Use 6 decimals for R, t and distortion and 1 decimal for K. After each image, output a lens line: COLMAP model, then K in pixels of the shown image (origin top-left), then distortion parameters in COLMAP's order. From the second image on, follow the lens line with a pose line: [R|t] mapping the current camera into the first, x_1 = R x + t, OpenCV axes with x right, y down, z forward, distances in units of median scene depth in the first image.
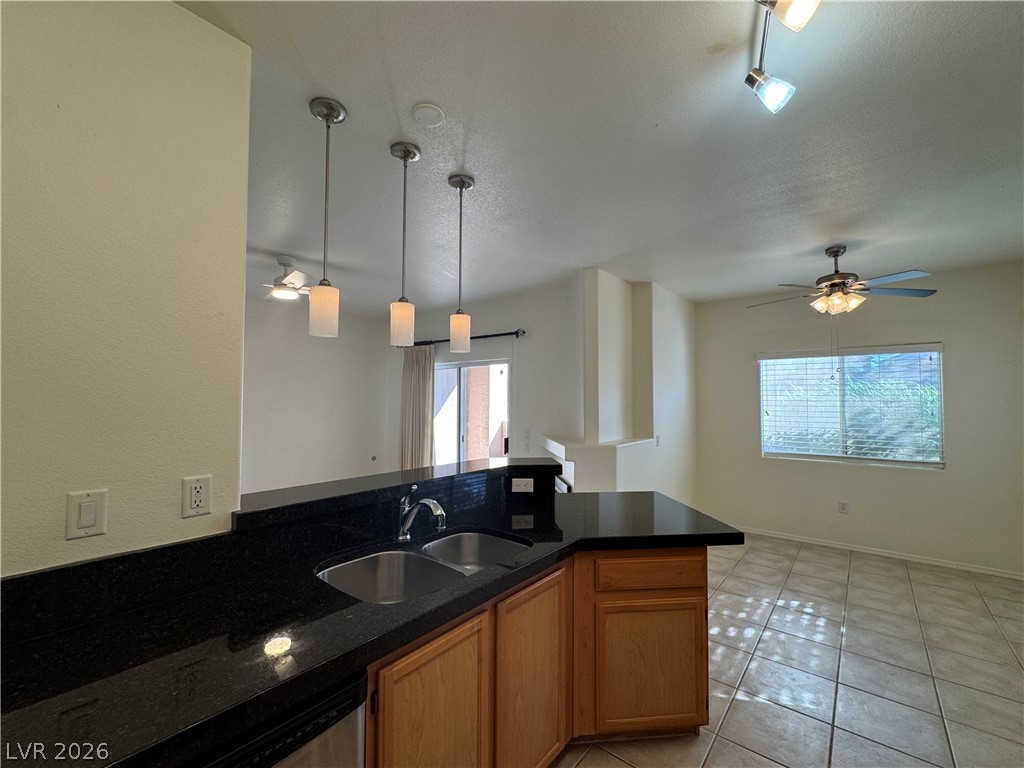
lens RADIAL K [[432.3, 0, 511.4], [0, 432.3, 385.1], [0, 0, 1]] dist [-0.002865, 0.000386]
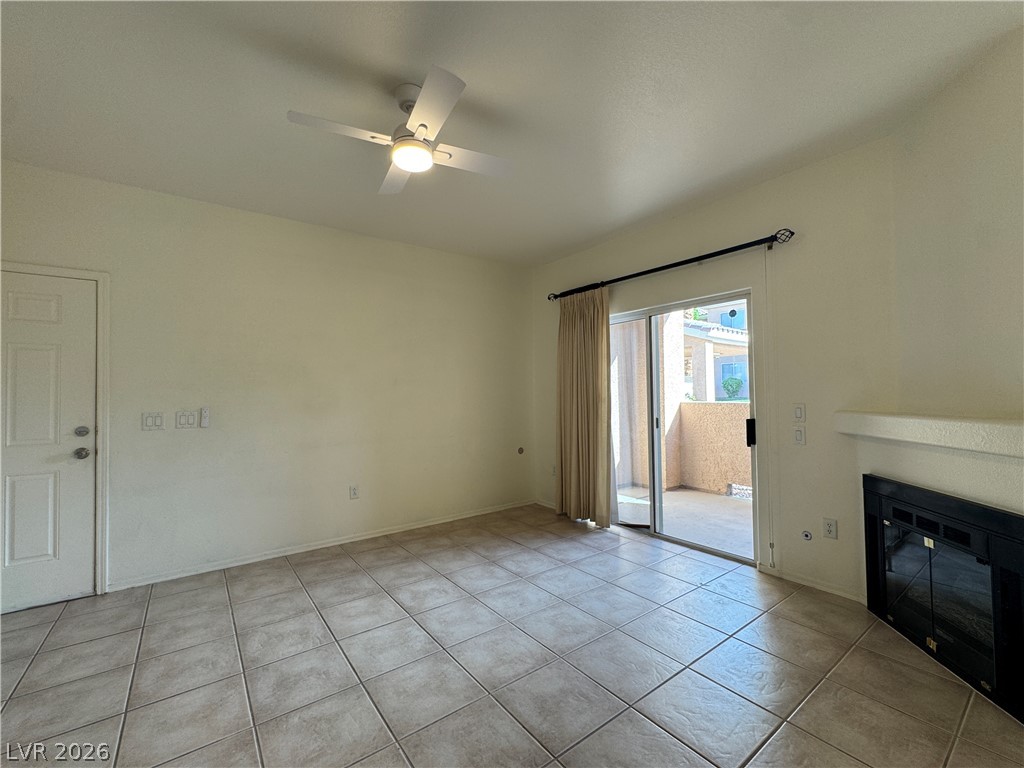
lens RADIAL K [[431.8, 0, 510.9], [0, 431.8, 383.9], [0, 0, 1]] dist [-0.003316, 0.000702]
pose [[0.969665, -0.023518, -0.243303, -0.288152], [0.025589, 0.999658, 0.005354, 0.093662], [0.243094, -0.011417, 0.969936, 0.514697]]
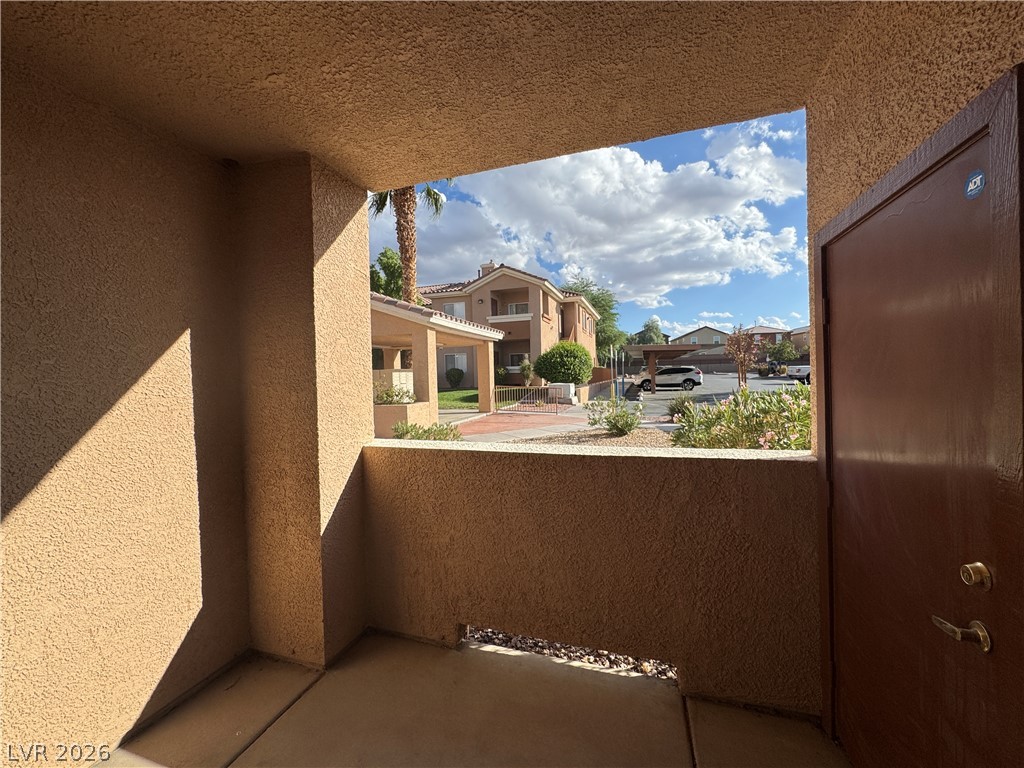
lens RADIAL K [[408.1, 0, 512.5], [0, 408.1, 391.3], [0, 0, 1]] dist [0.002499, 0.000077]
pose [[0.931158, -0.042628, 0.362116, -0.061547], [0.019709, 0.997575, 0.066755, 0.059722], [-0.364083, -0.055023, 0.929740, 1.587208]]
